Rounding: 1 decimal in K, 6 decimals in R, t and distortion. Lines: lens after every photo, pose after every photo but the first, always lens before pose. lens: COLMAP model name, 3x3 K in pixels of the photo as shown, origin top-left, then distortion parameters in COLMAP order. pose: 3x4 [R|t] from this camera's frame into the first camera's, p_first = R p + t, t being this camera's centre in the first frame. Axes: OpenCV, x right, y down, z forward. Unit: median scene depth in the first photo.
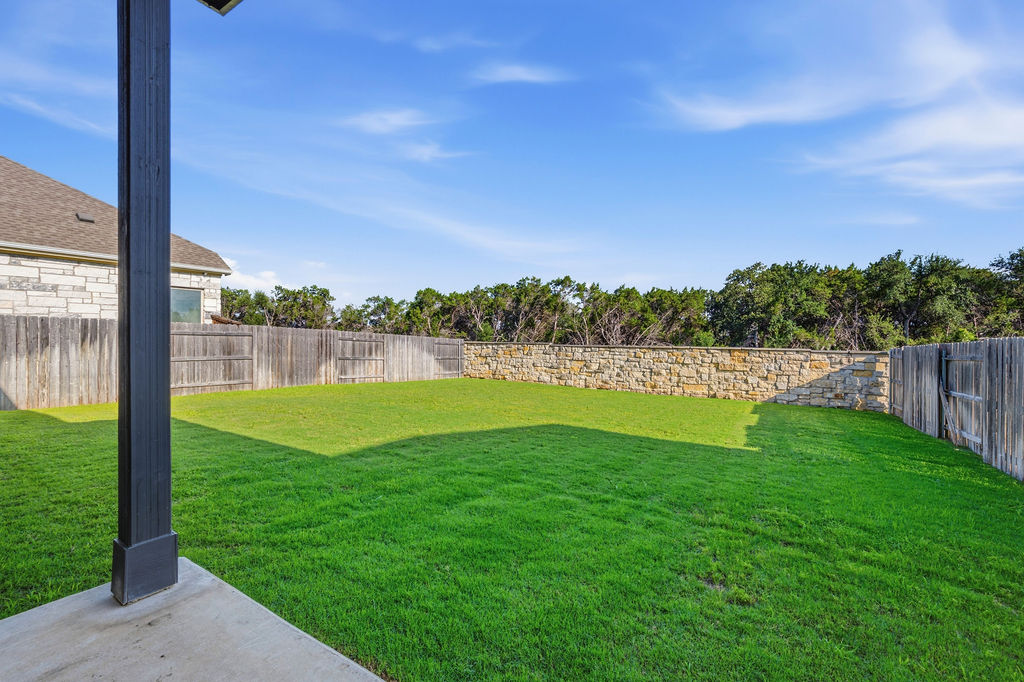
lens RADIAL K [[414.8, 0, 517.4], [0, 414.8, 337.6], [0, 0, 1]] dist [-0.000487, -0.000028]
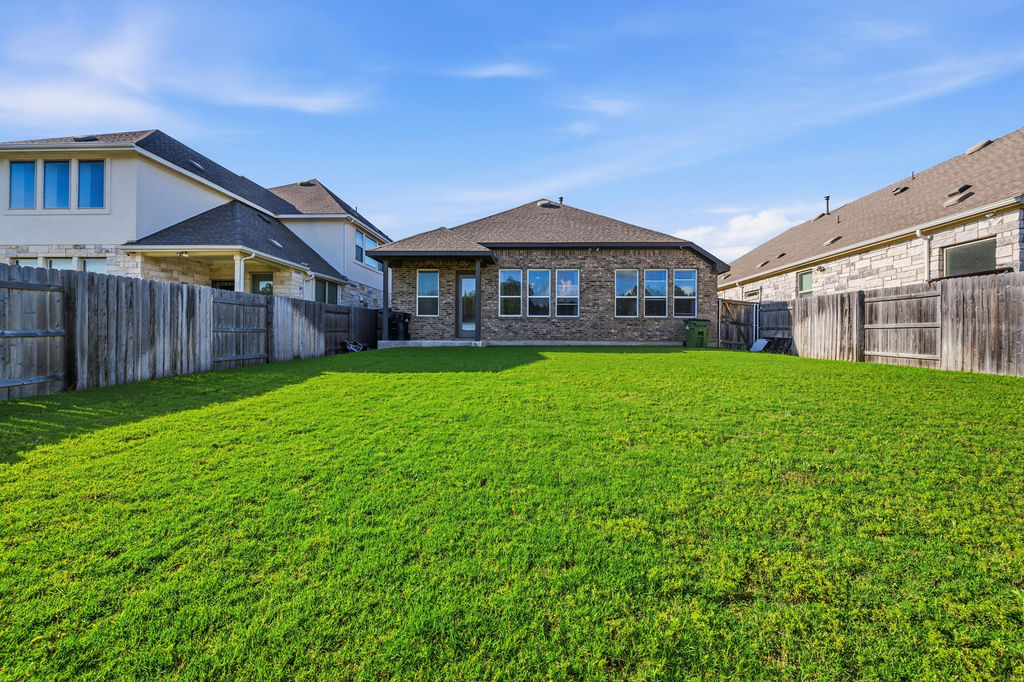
lens RADIAL K [[408.2, 0, 515.0], [0, 408.2, 333.2], [0, 0, 1]] dist [-0.000394, -0.000005]
pose [[-0.862684, -0.016725, -0.505466, 0.371485], [-0.007916, 0.999777, -0.019571, 0.083603], [0.505681, -0.012882, -0.862624, 1.257078]]
